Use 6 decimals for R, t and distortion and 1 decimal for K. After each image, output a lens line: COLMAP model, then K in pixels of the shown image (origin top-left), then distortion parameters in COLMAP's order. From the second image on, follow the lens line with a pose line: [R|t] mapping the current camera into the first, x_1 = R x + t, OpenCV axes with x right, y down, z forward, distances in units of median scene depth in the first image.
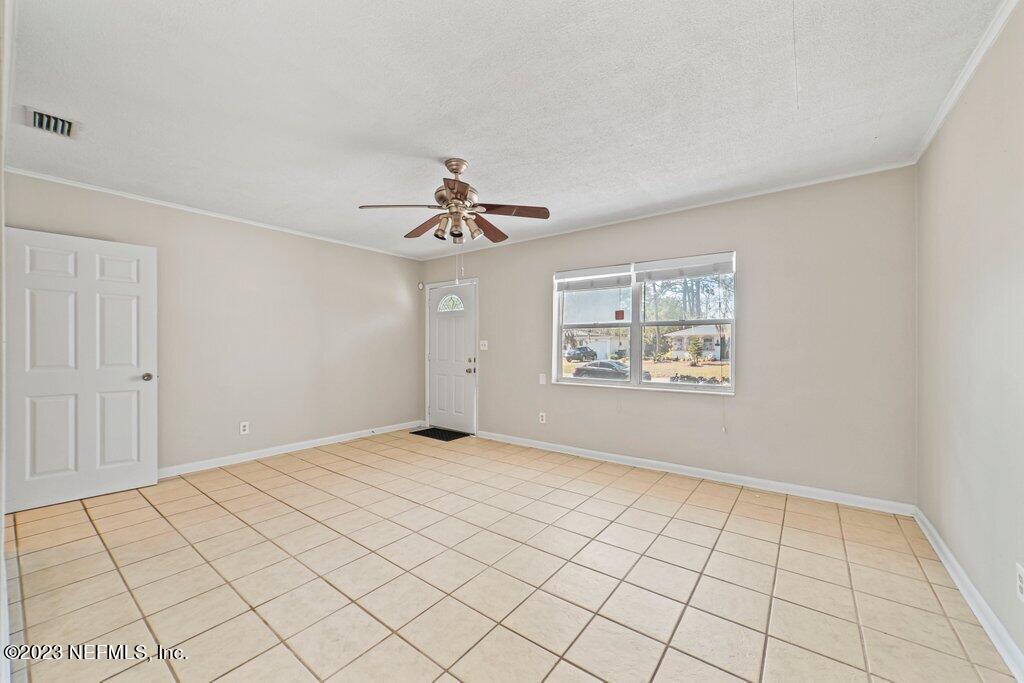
lens RADIAL K [[387.6, 0, 520.0], [0, 387.6, 342.9], [0, 0, 1]] dist [-0.006146, 0.000077]
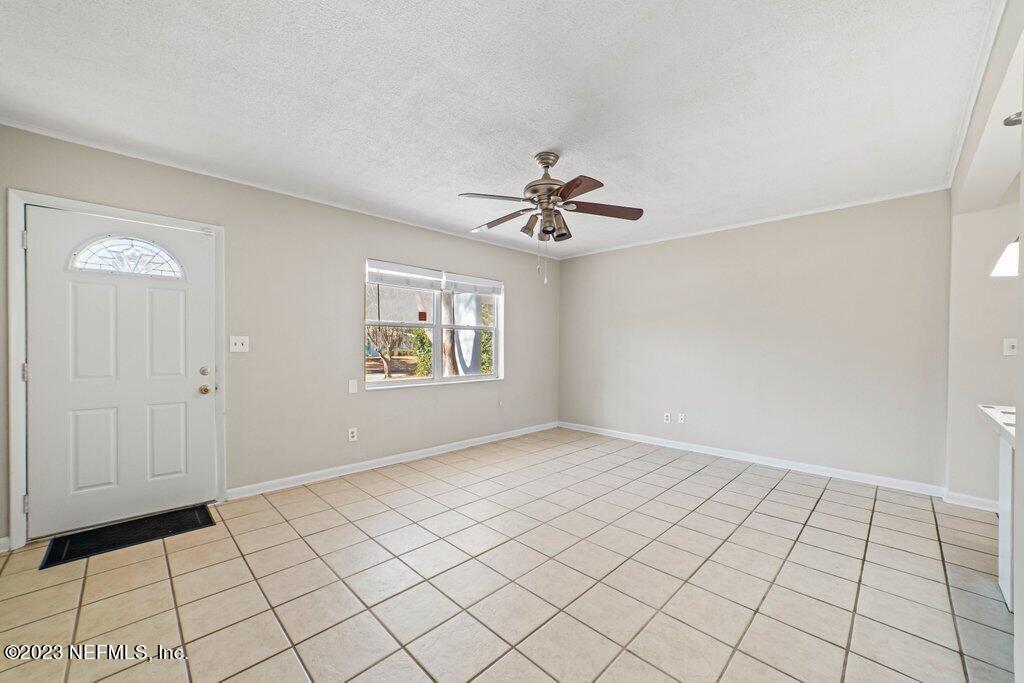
lens RADIAL K [[387.6, 0, 495.0], [0, 387.6, 345.8], [0, 0, 1]] dist [-0.006146, 0.000077]
pose [[0.194802, 0.009802, 0.980794, -0.739314], [0.002104, 0.999944, -0.010411, 0.019585], [-0.980840, 0.004092, 0.194771, 0.607610]]
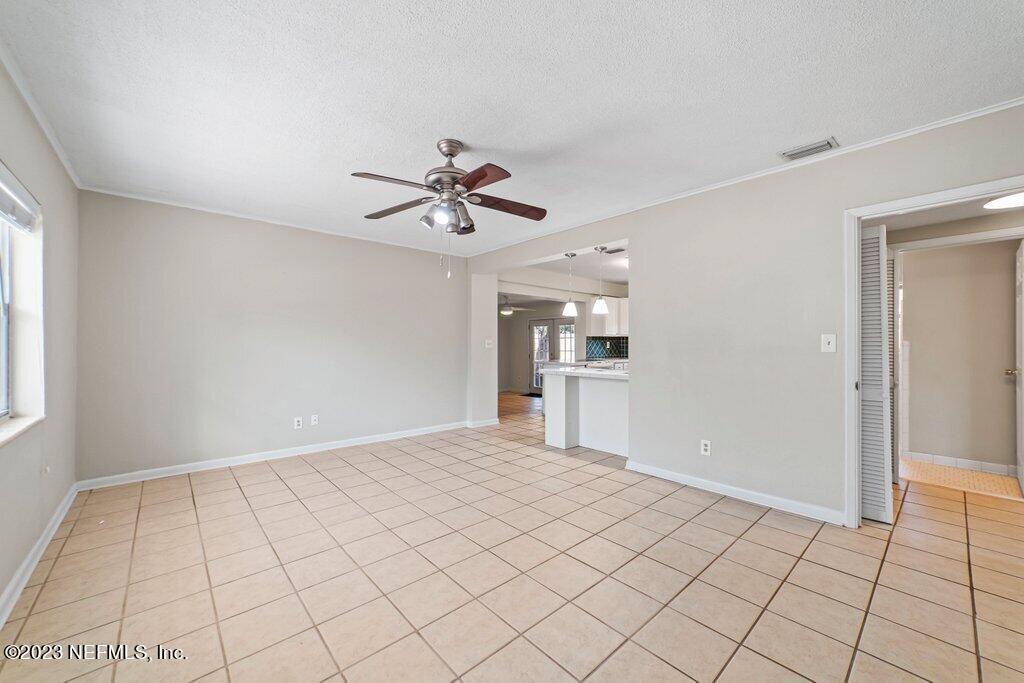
lens RADIAL K [[387.6, 0, 511.4], [0, 387.6, 348.6], [0, 0, 1]] dist [-0.006146, 0.000077]
pose [[-0.976553, -0.001105, 0.215276, -0.327588], [0.000656, 0.999967, 0.008109, 0.008806], [-0.215278, 0.008060, -0.976520, 1.212402]]
